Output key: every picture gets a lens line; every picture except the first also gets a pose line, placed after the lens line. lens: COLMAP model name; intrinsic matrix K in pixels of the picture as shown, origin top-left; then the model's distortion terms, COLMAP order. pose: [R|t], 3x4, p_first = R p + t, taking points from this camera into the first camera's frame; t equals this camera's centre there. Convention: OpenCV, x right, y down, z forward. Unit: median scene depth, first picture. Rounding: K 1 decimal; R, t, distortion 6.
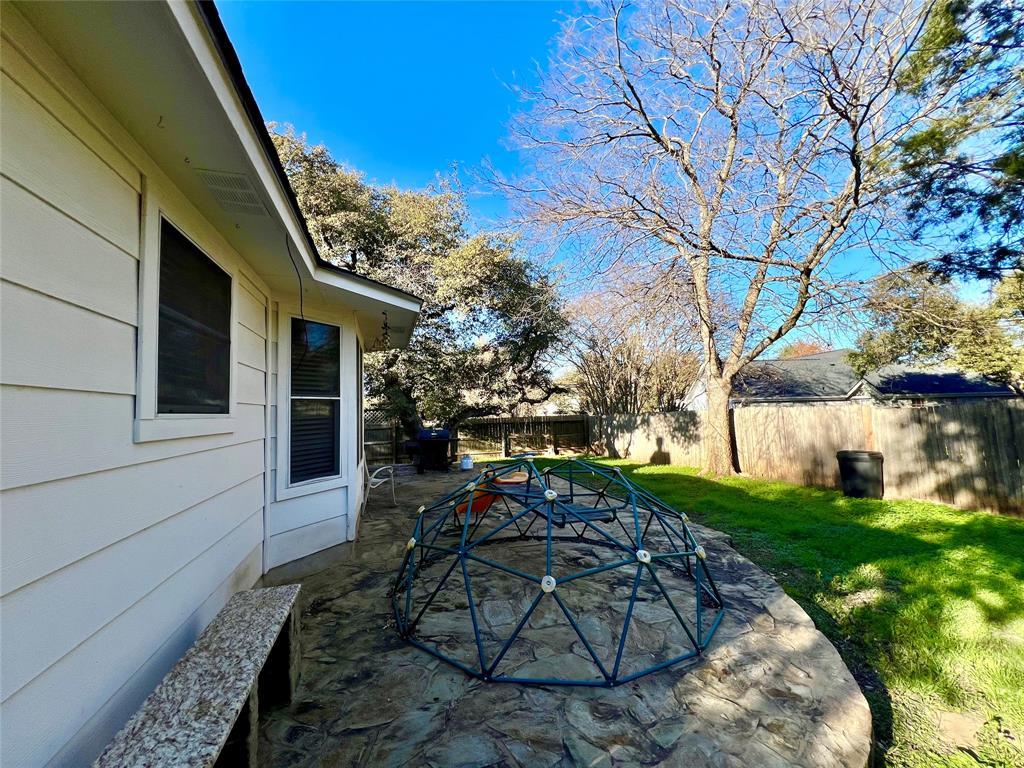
lens RADIAL K [[409.4, 0, 509.7], [0, 409.4, 384.4], [0, 0, 1]] dist [0.012572, 0.000035]
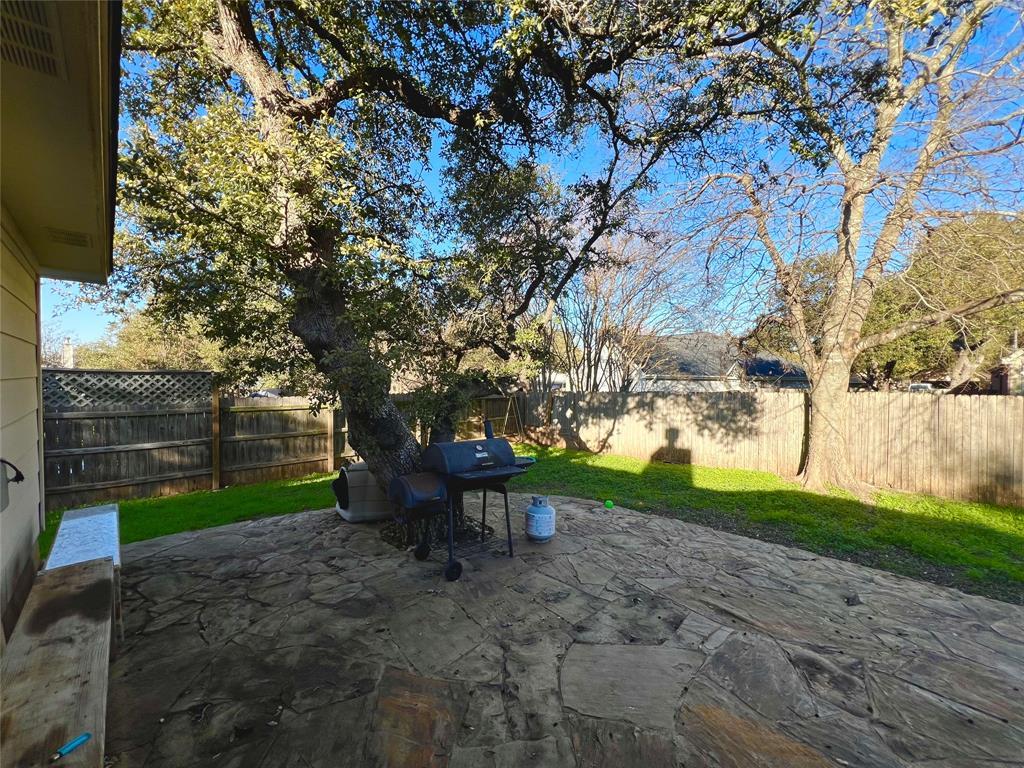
lens RADIAL K [[409.4, 0, 507.4], [0, 409.4, 384.9], [0, 0, 1]] dist [0.012572, 0.000035]
pose [[0.887679, 0.025993, 0.459728, -0.208519], [-0.063750, 0.995728, 0.066796, 0.020896], [-0.456028, -0.088601, 0.885544, 0.441355]]
